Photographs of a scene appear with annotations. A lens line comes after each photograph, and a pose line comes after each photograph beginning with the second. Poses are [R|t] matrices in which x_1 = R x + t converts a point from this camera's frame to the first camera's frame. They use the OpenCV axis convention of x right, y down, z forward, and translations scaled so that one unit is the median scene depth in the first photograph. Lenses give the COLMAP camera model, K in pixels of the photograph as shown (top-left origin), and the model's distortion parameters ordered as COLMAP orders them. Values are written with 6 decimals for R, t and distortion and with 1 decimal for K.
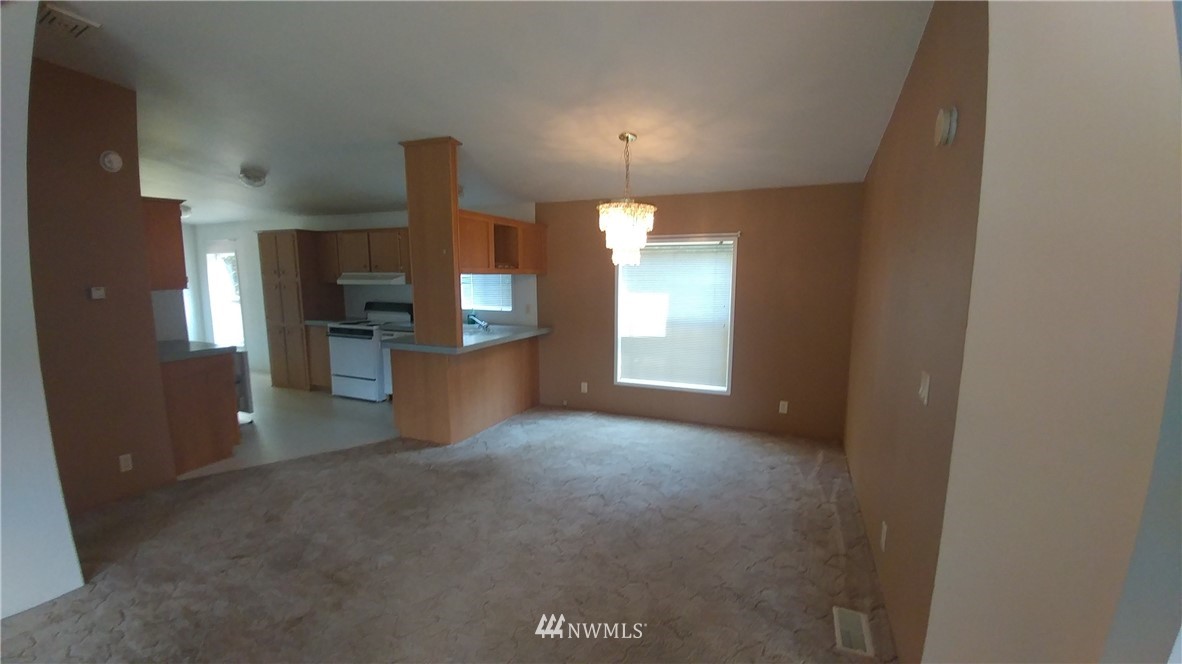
lens RADIAL K [[475.8, 0, 594.8], [0, 475.8, 339.9], [0, 0, 1]] dist [-0.015909, -0.000370]
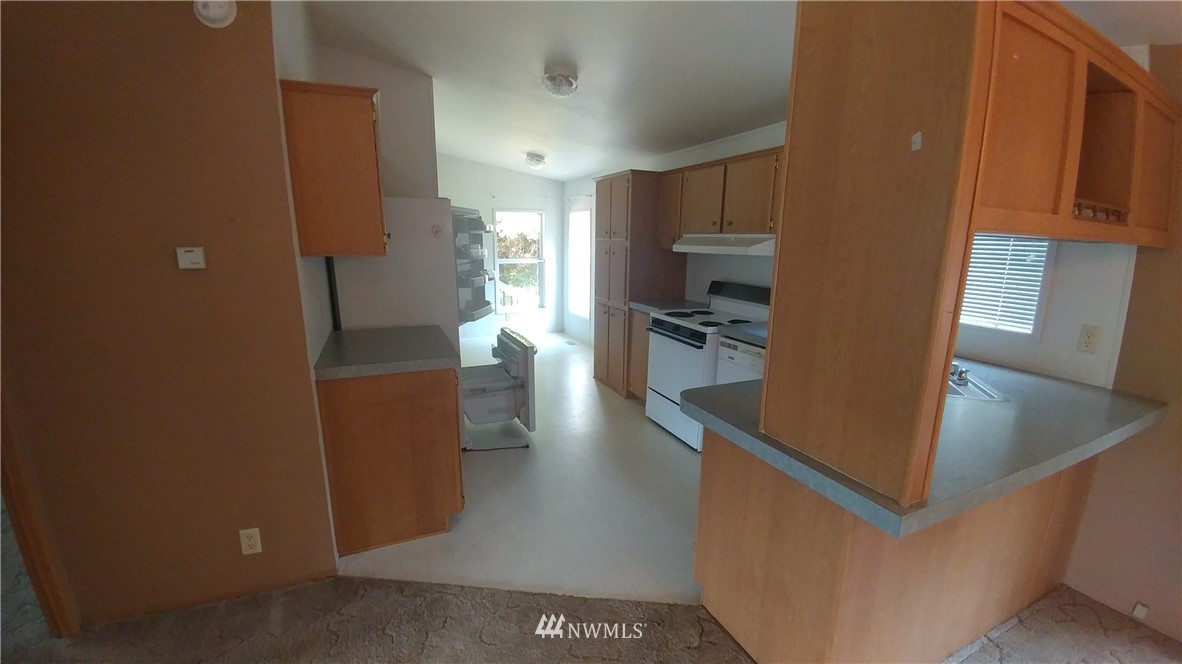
lens RADIAL K [[475.8, 0, 594.8], [0, 475.8, 339.9], [0, 0, 1]] dist [-0.015909, -0.000370]
pose [[0.722389, 0.154811, -0.673935, -0.163854], [-0.109534, 0.987930, 0.109530, -0.058182], [0.682757, -0.005304, 0.730626, 0.453936]]
